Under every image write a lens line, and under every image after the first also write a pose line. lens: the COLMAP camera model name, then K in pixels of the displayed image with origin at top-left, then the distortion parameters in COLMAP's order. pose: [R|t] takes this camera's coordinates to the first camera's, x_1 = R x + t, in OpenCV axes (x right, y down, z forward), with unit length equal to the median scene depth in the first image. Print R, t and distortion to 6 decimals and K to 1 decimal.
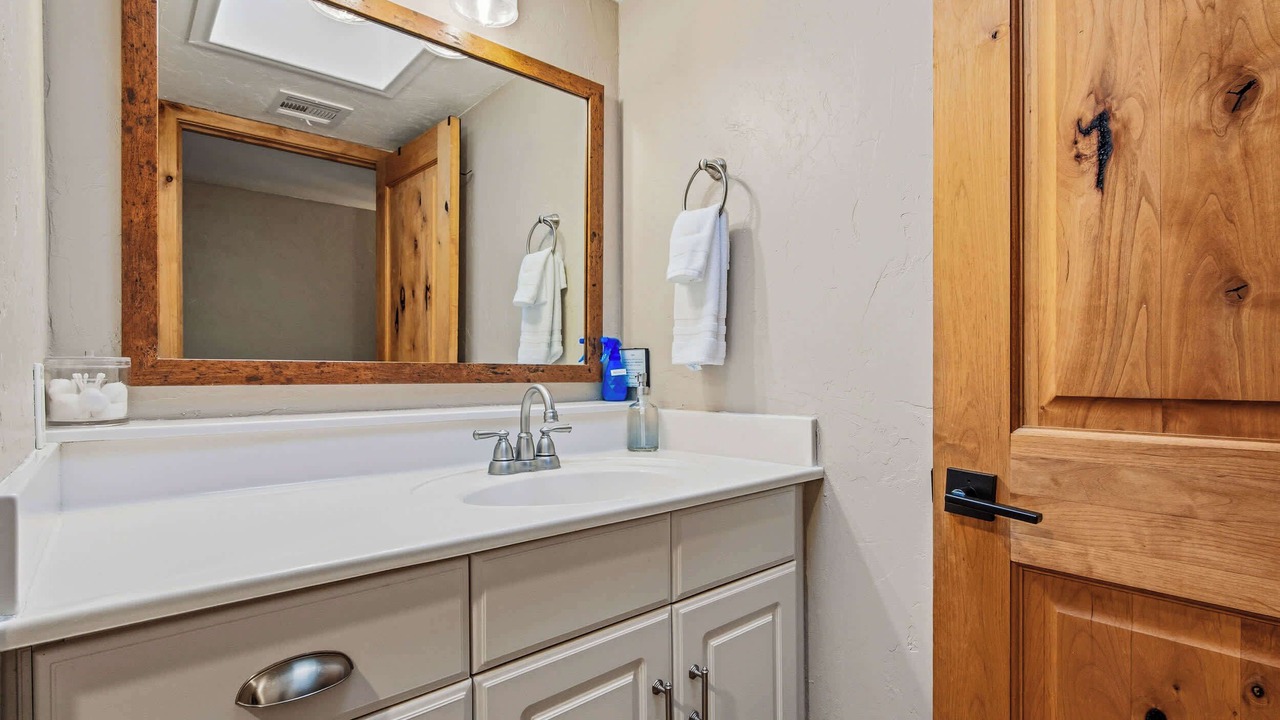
lens RADIAL K [[619.9, 0, 645.1], [0, 619.9, 368.7], [0, 0, 1]] dist [0.004402, -0.002544]
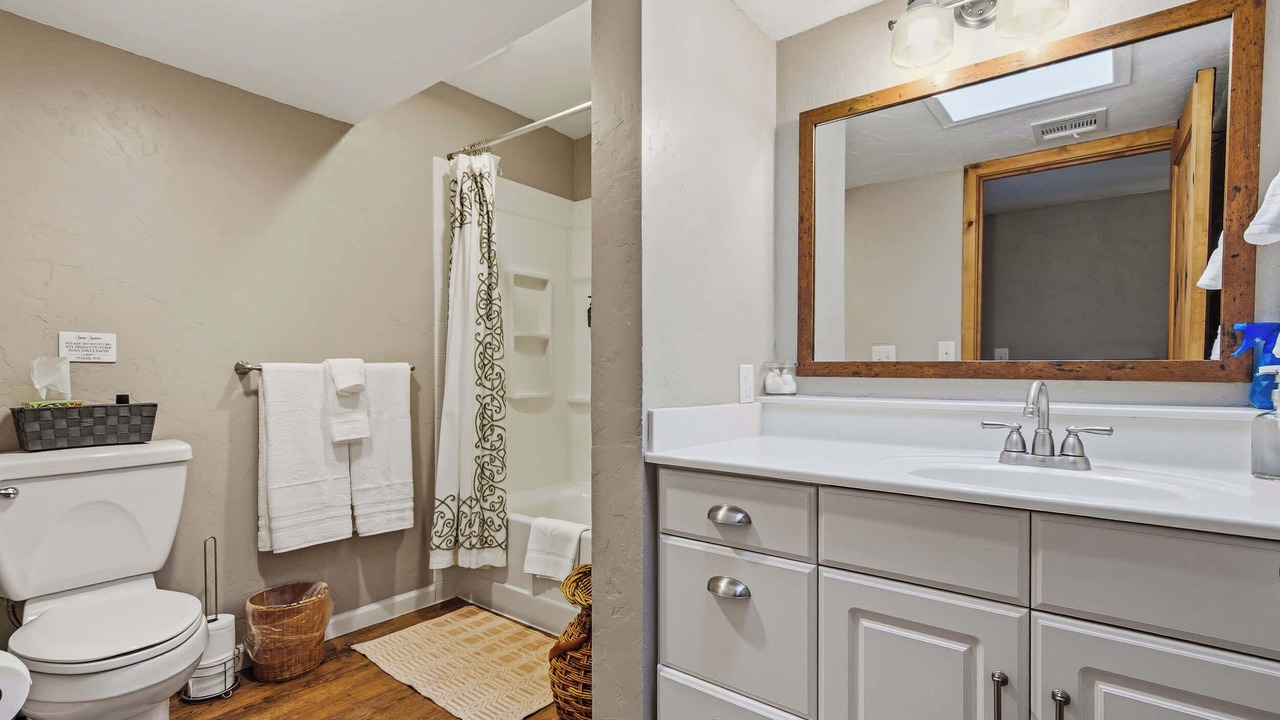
lens RADIAL K [[619.9, 0, 646.0], [0, 619.9, 366.8], [0, 0, 1]] dist [0.004402, -0.002544]
pose [[0.141927, -0.005221, -0.989863, 0.716016], [0.000579, 0.999986, -0.005191, 0.007063], [0.989877, 0.000164, 0.141928, 0.215348]]
